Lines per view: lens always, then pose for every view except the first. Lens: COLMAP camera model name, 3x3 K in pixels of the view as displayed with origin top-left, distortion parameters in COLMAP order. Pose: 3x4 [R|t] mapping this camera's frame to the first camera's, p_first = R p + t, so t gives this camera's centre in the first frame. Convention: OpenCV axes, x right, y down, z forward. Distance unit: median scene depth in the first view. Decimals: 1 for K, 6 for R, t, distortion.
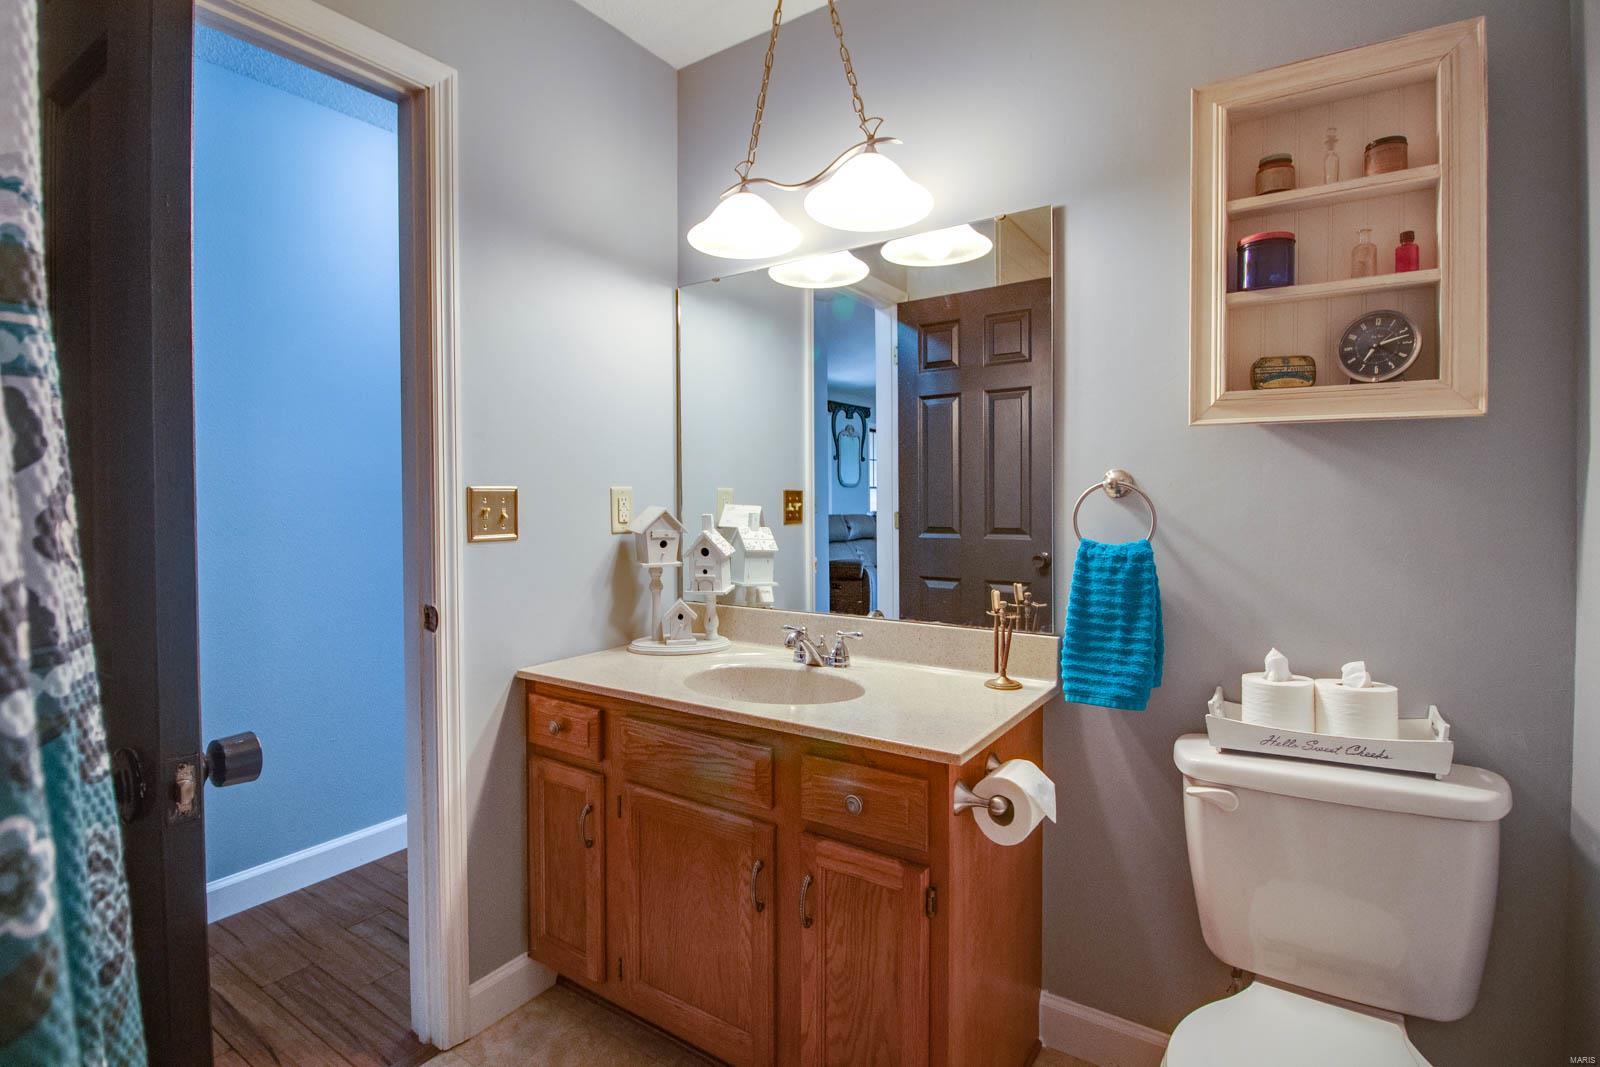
lens RADIAL K [[757.6, 0, 799.7], [0, 757.6, 525.1], [0, 0, 1]] dist [-0.004146, -0.004346]
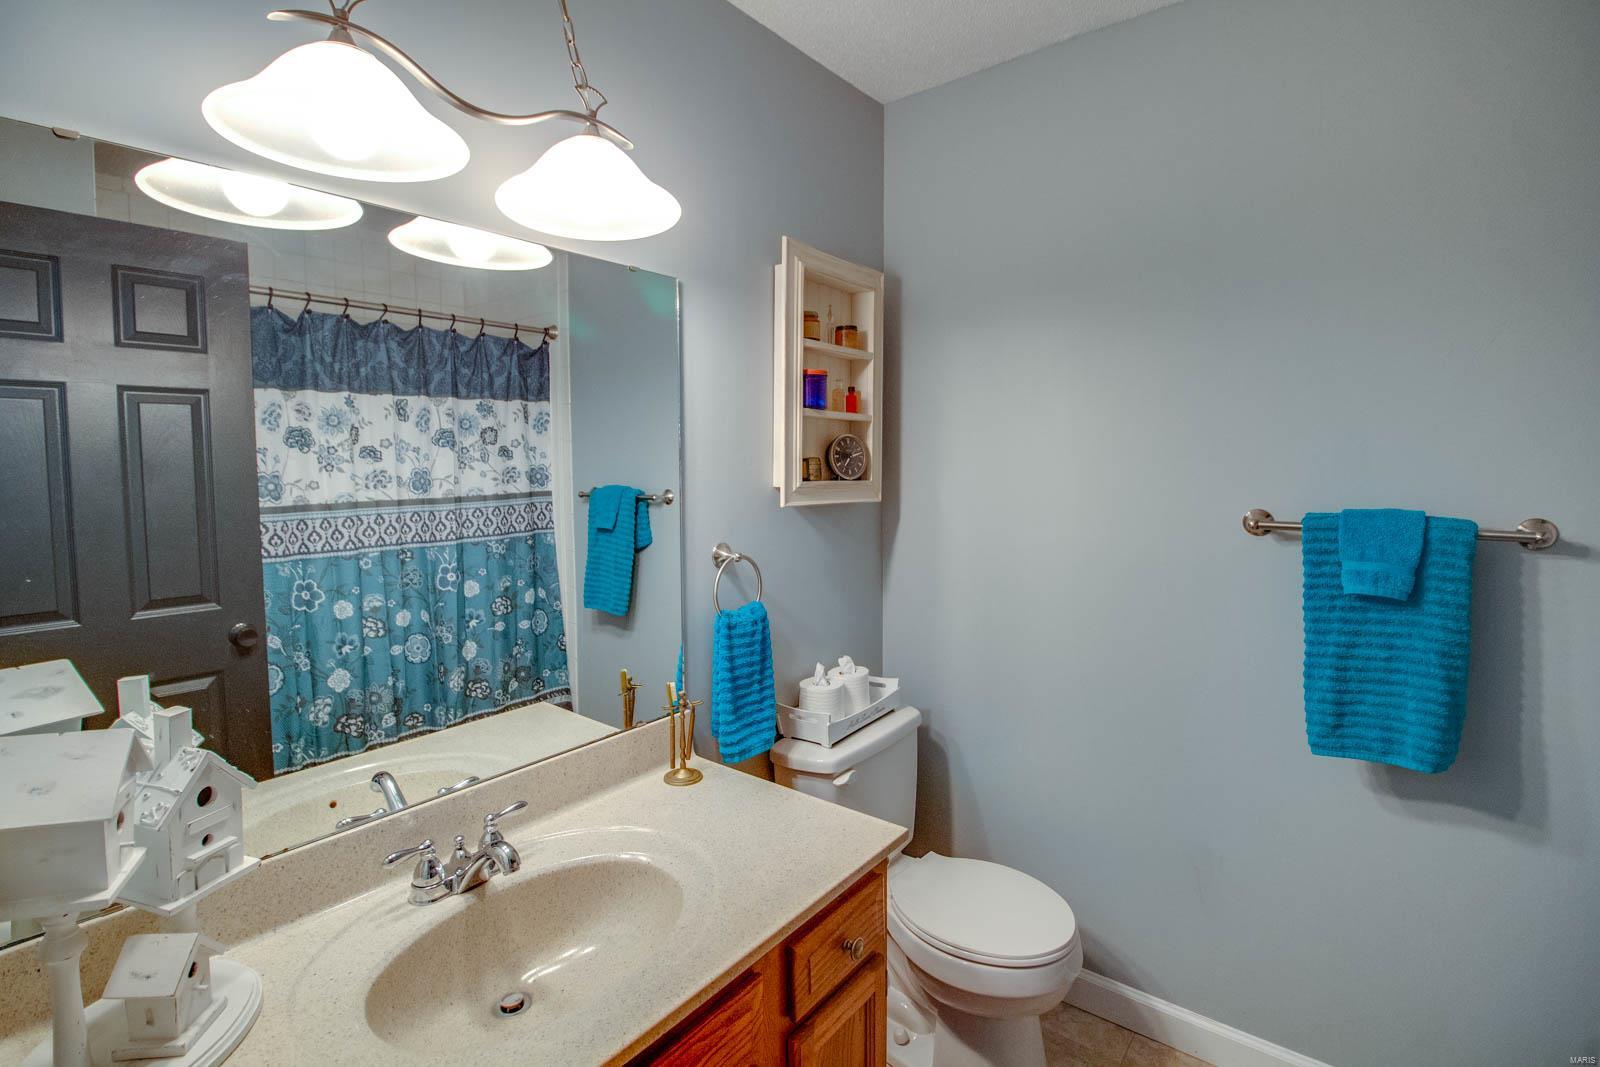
lens RADIAL K [[757.6, 0, 787.7], [0, 757.6, 495.3], [0, 0, 1]] dist [-0.004146, -0.004346]
pose [[0.073759, -0.043646, 0.996321, -0.710107], [0.036089, 0.998504, 0.041070, -0.192978], [-0.996623, 0.032927, 0.075224, 0.855026]]
